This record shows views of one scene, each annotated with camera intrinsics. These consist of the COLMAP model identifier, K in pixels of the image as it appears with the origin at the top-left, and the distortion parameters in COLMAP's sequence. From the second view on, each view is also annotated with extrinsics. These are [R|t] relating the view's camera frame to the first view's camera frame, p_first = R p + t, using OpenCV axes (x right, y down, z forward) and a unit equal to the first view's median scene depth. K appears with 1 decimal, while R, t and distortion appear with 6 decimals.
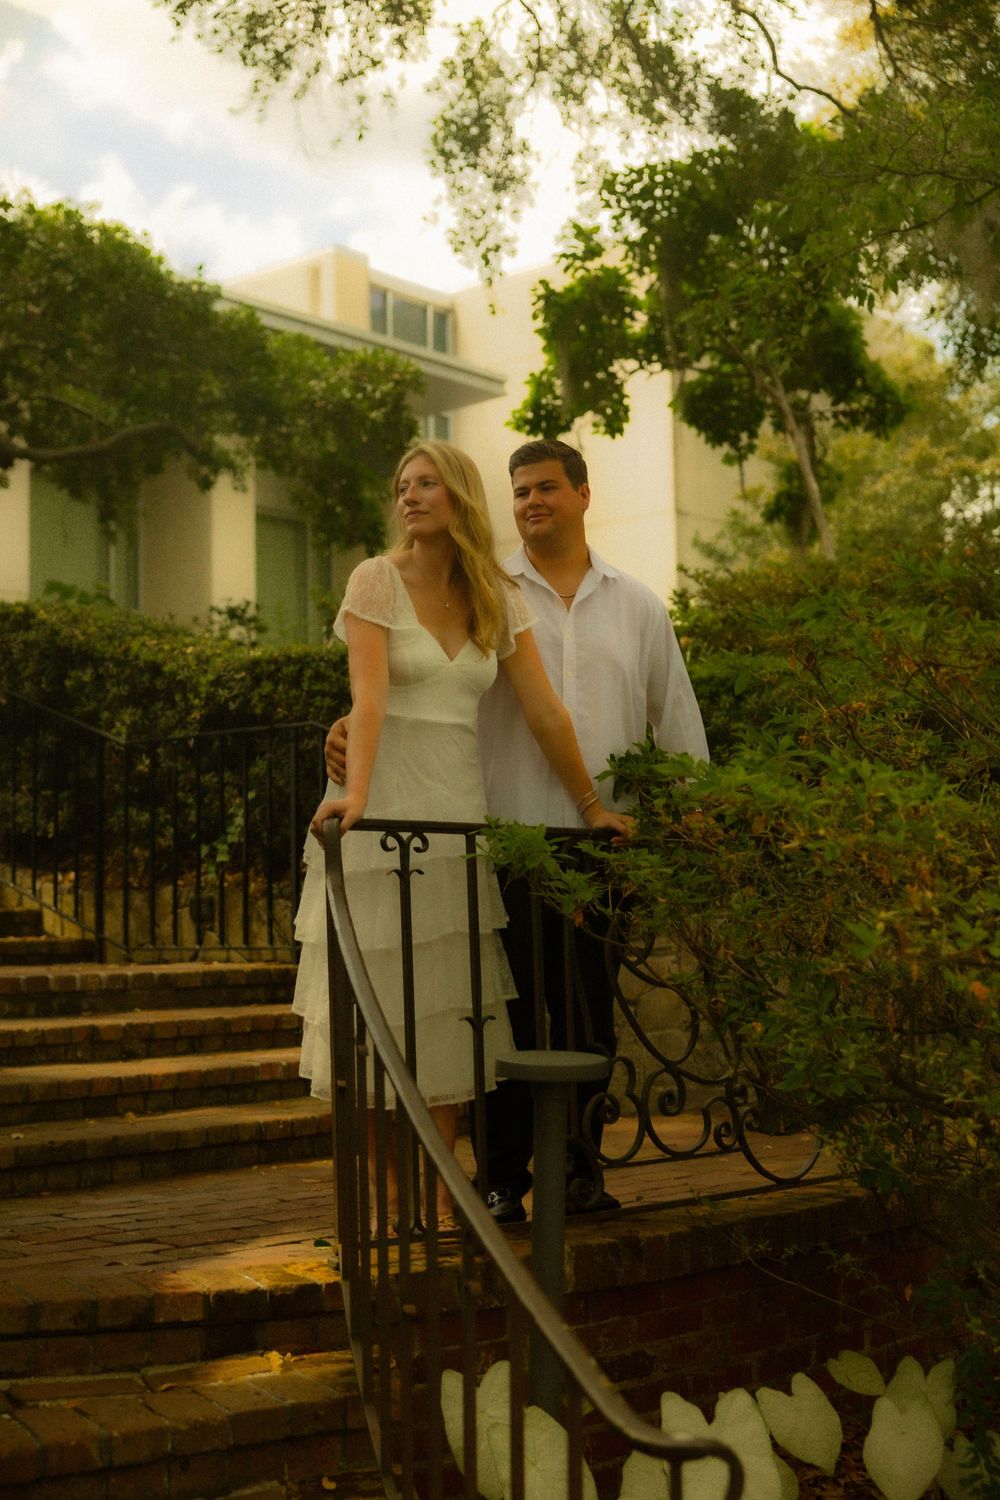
lens RADIAL K [[1927.3, 0, 500.0], [0, 1927.3, 750.0], [0, 0, 1]] dist [-0.014731, -0.003648]
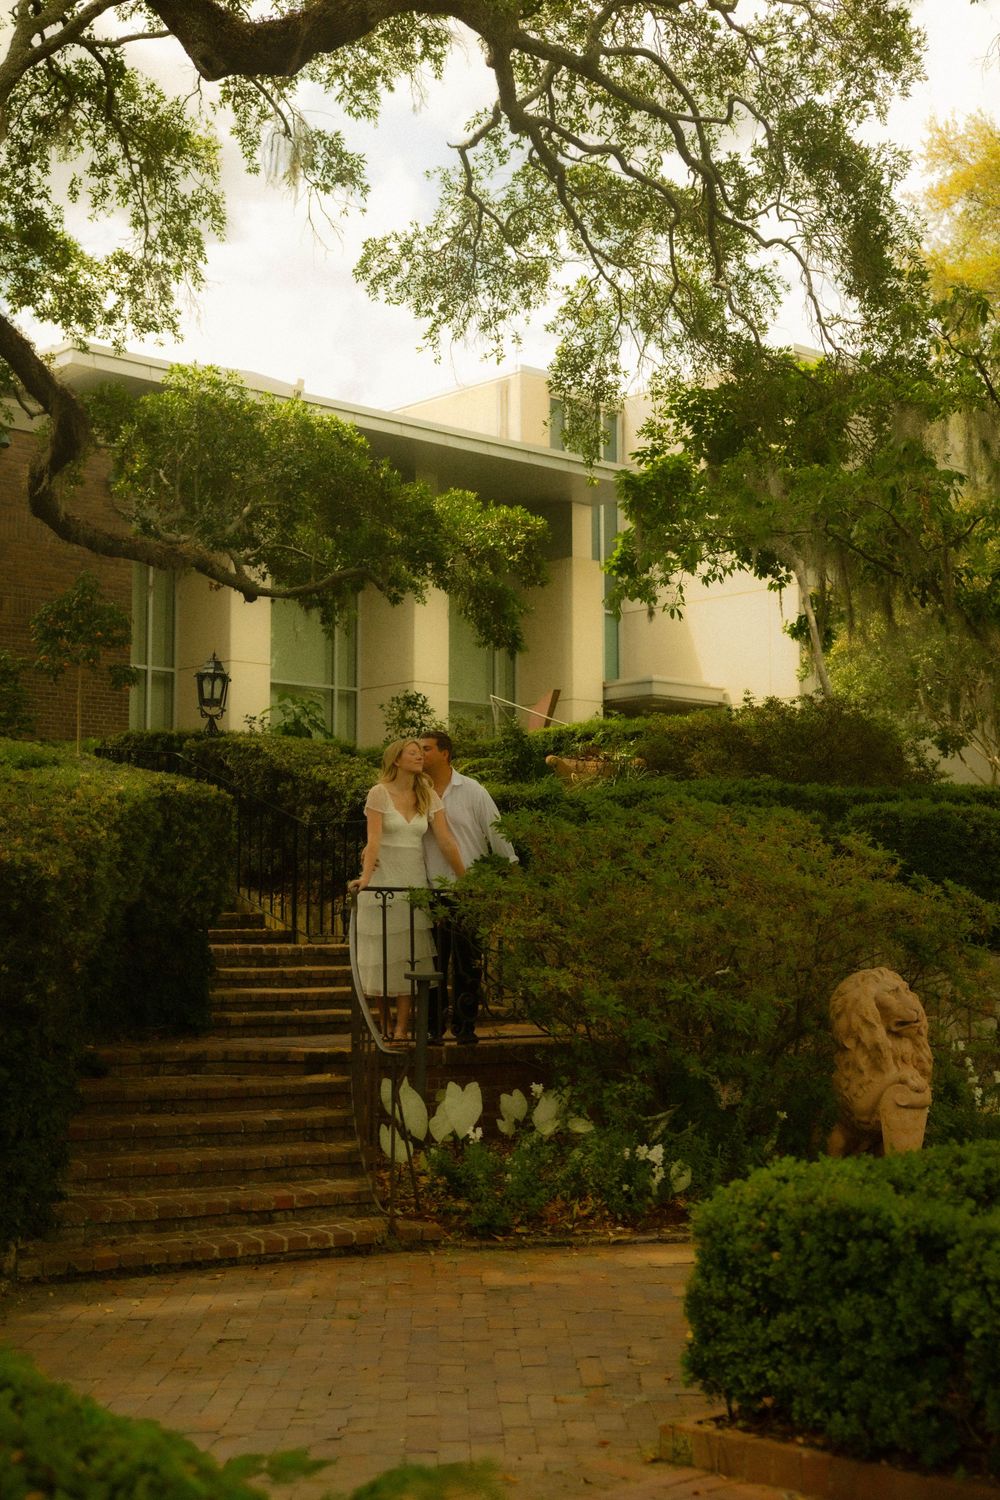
lens RADIAL K [[1927.3, 0, 500.0], [0, 1927.3, 750.0], [0, 0, 1]] dist [-0.014731, -0.003648]
pose [[0.992022, 0.005892, -0.125930, 0.218770], [-0.005921, 0.999982, 0.000142, -0.076147], [0.125929, 0.000605, 0.992039, -0.804589]]
